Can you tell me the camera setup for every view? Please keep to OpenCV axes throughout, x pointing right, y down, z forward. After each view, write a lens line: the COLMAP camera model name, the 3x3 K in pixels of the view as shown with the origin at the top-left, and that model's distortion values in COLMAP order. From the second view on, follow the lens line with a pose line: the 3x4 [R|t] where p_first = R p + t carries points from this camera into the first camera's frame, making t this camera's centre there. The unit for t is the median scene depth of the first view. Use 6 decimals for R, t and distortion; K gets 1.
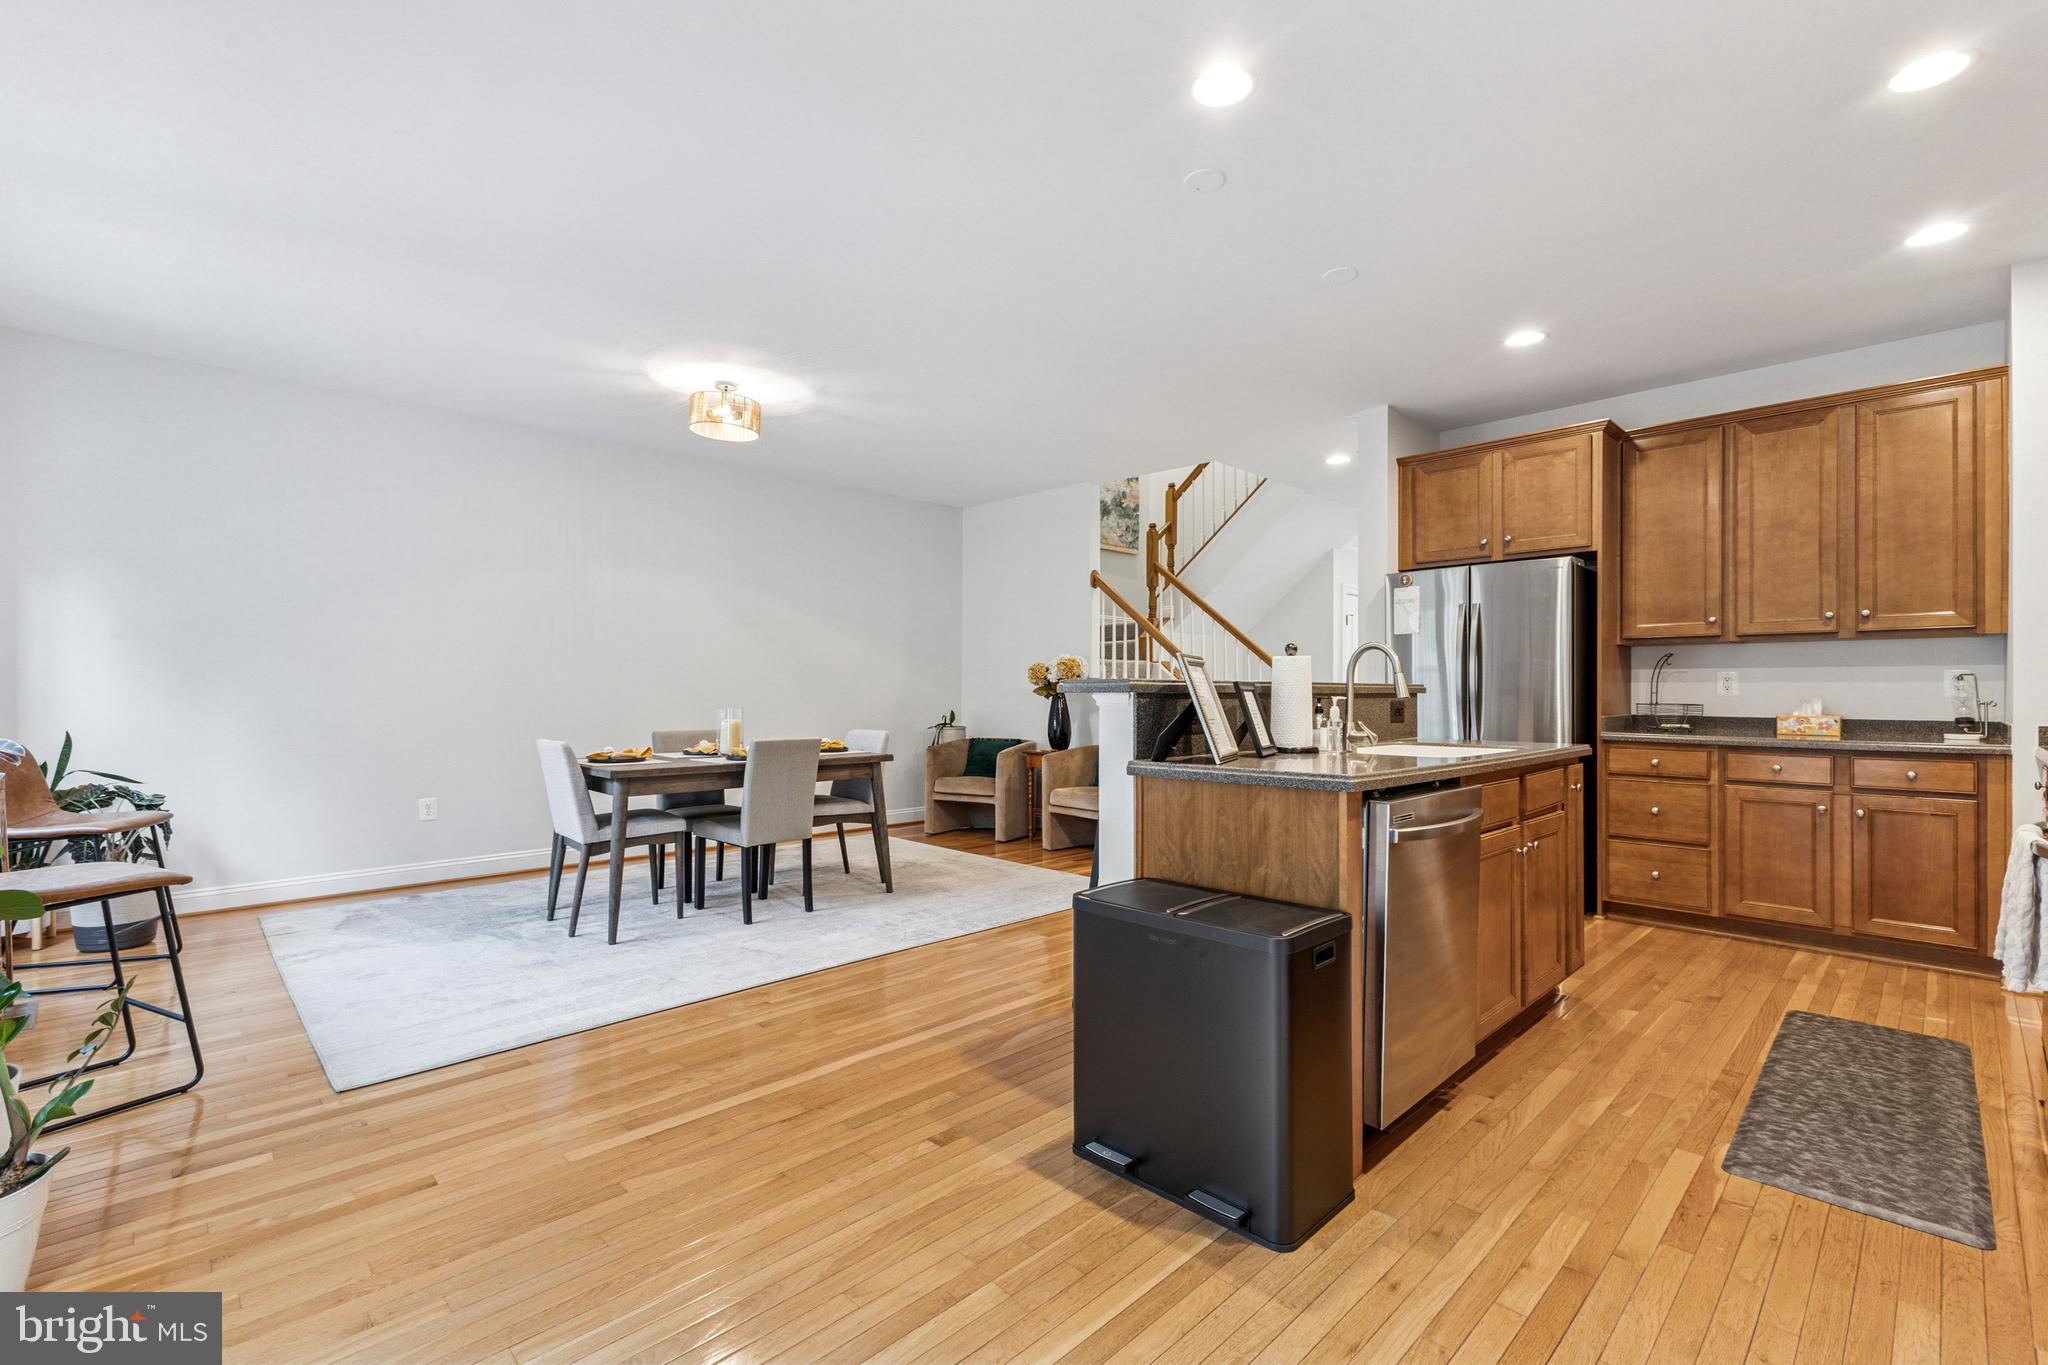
lens RADIAL K [[911.1, 0, 1028.5], [0, 911.1, 688.4], [0, 0, 1]] dist [0.000059, 0.000032]
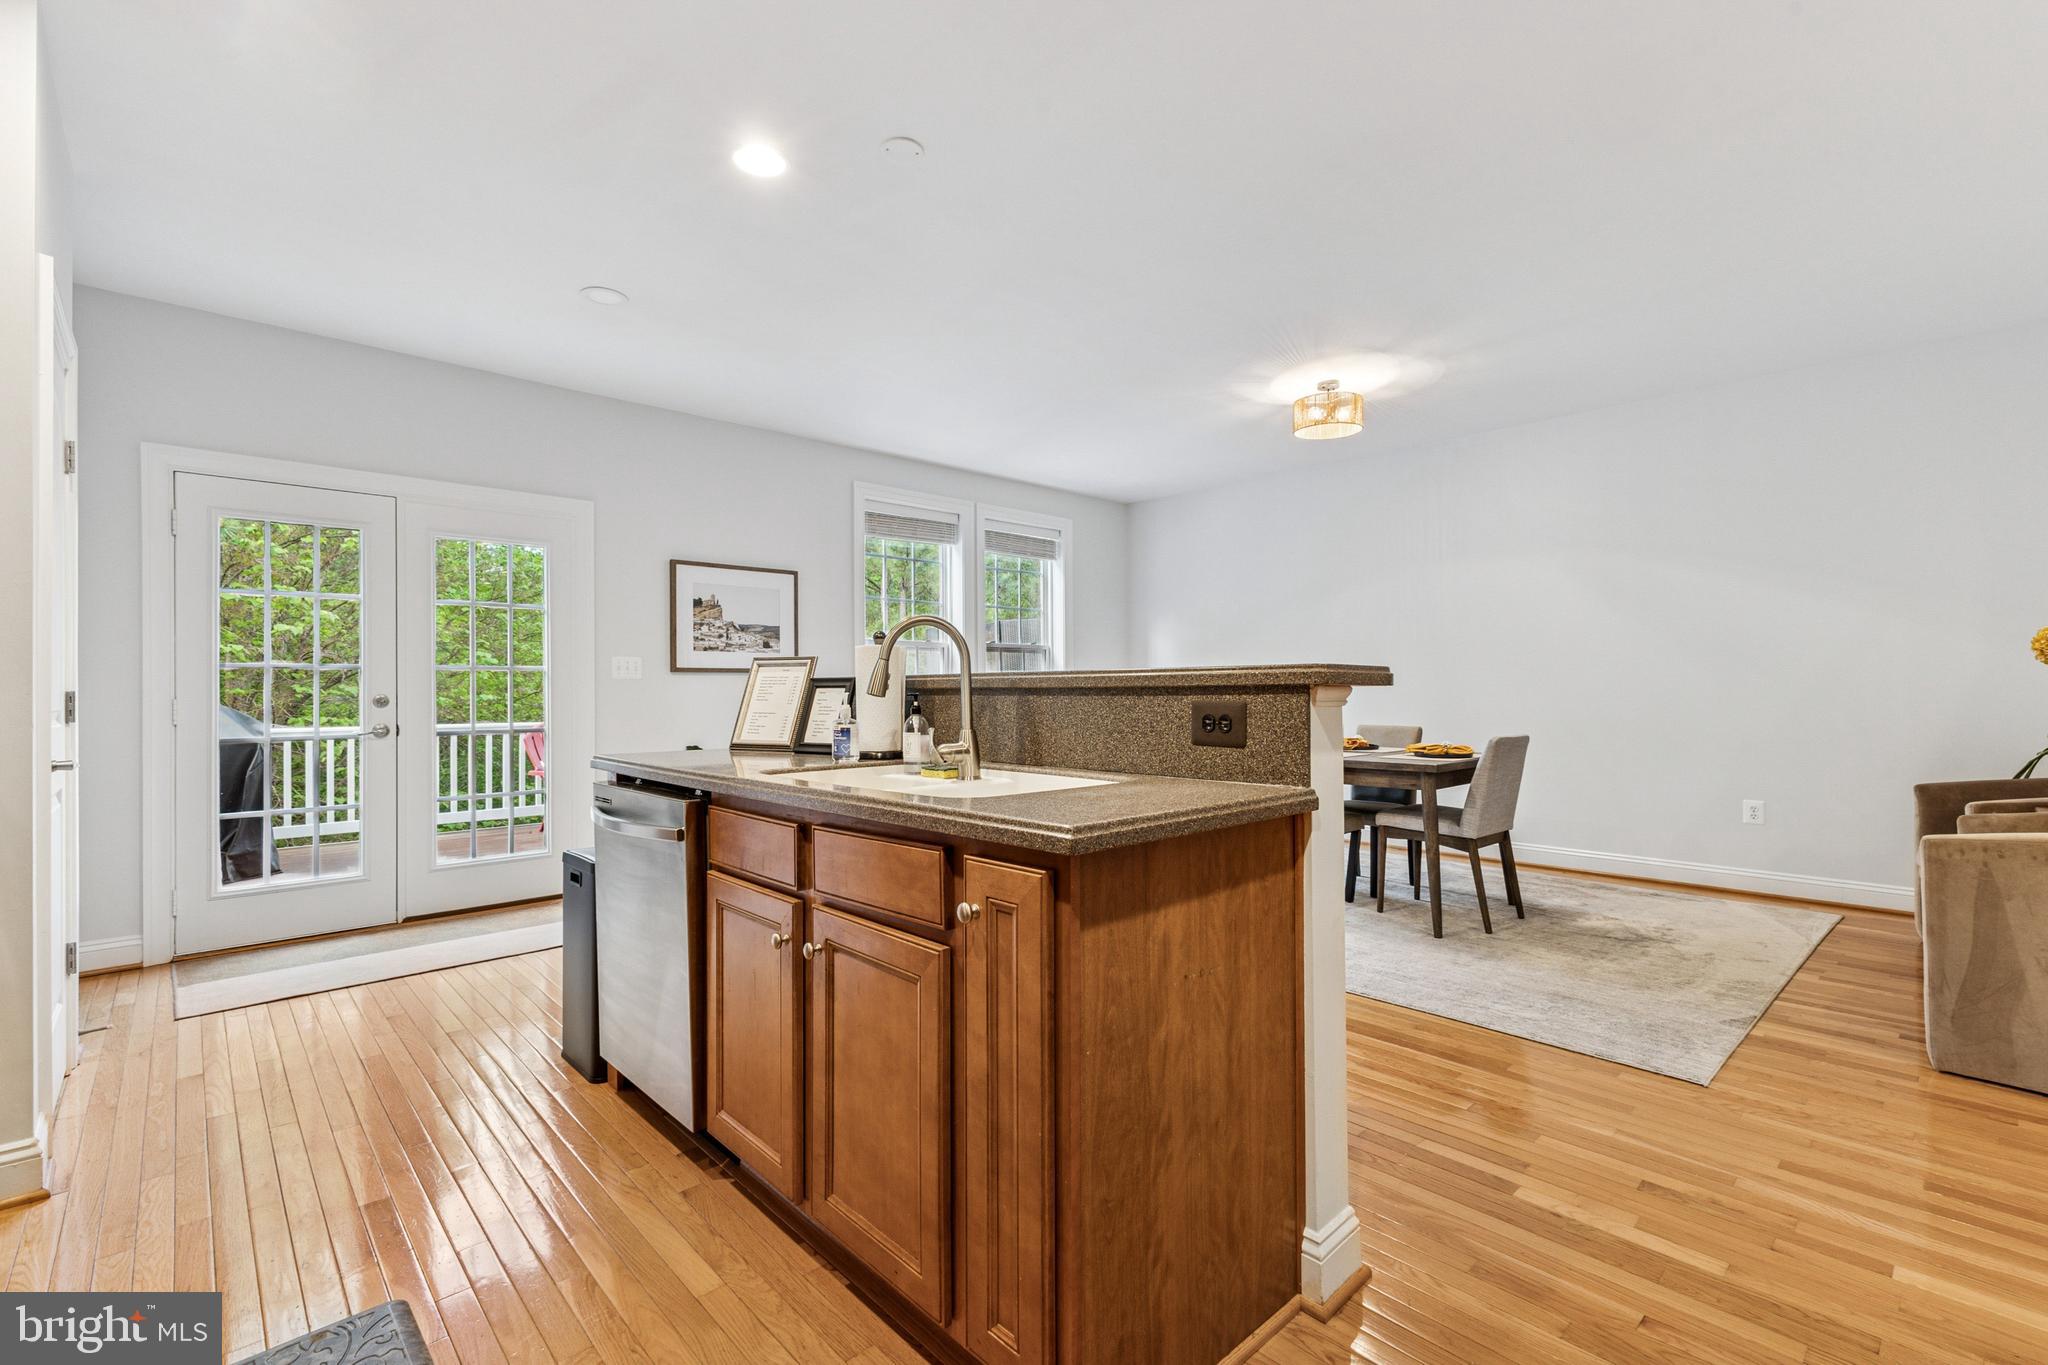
lens RADIAL K [[911.1, 0, 1028.5], [0, 911.1, 688.4], [0, 0, 1]] dist [0.000059, 0.000032]
pose [[-0.027811, -0.008708, -0.999575, 0.632333], [0.015617, 0.999836, -0.009144, 0.007867], [0.999491, -0.015864, -0.027670, 0.636846]]
